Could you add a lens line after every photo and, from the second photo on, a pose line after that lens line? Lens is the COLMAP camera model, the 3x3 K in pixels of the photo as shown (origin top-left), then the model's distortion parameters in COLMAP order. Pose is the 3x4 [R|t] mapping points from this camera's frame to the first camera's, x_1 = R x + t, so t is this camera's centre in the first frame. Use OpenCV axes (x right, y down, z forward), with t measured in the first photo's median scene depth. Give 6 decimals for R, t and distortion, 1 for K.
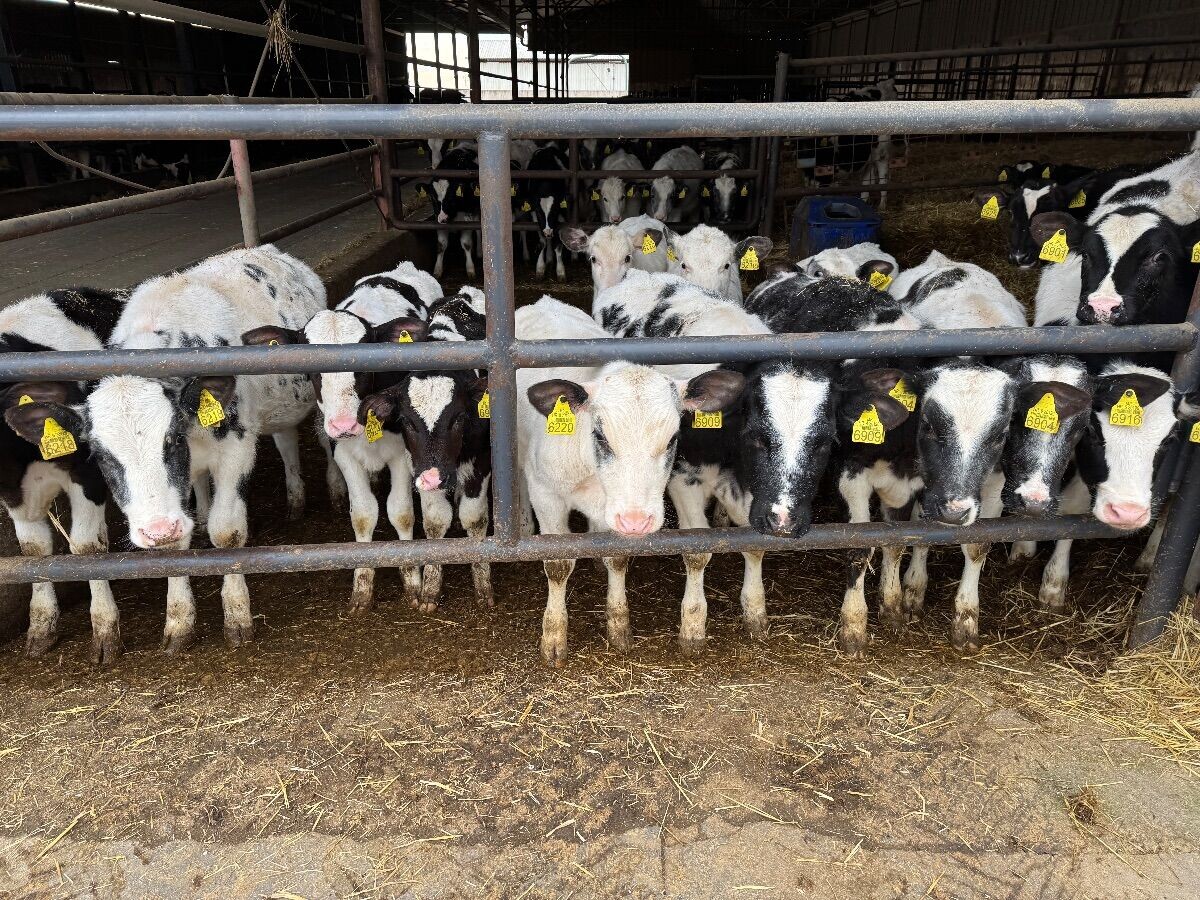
lens RADIAL K [[830.6, 0, 599.3], [0, 830.6, 447.3], [0, 0, 1]] dist [0.021994, -0.007680]
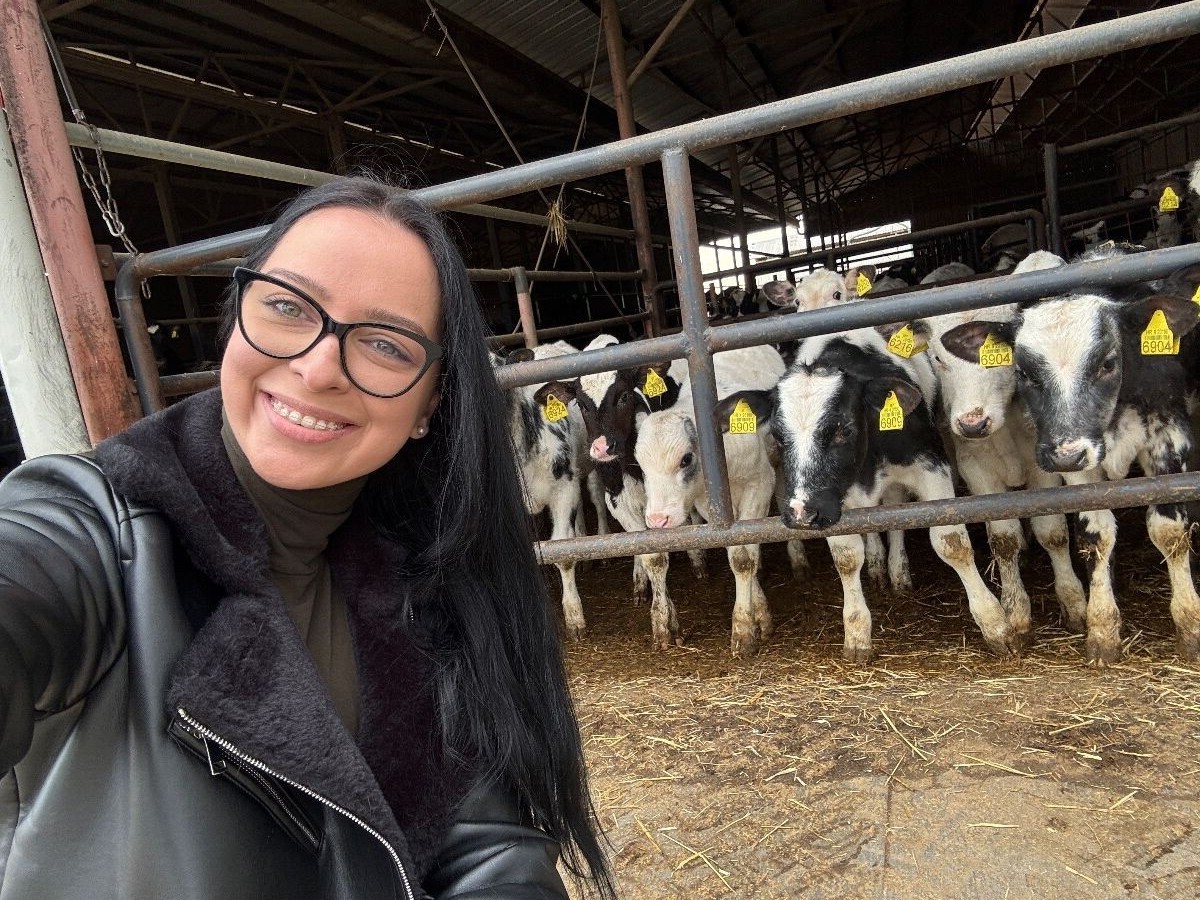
lens RADIAL K [[853.5, 0, 572.3], [0, 853.5, 457.9], [0, 0, 1]] dist [0.017488, -0.042044]
pose [[0.923497, -0.109161, -0.367747, 0.127862], [0.025319, 0.973912, -0.225511, 0.292938], [0.382770, 0.198948, 0.902168, -0.067869]]
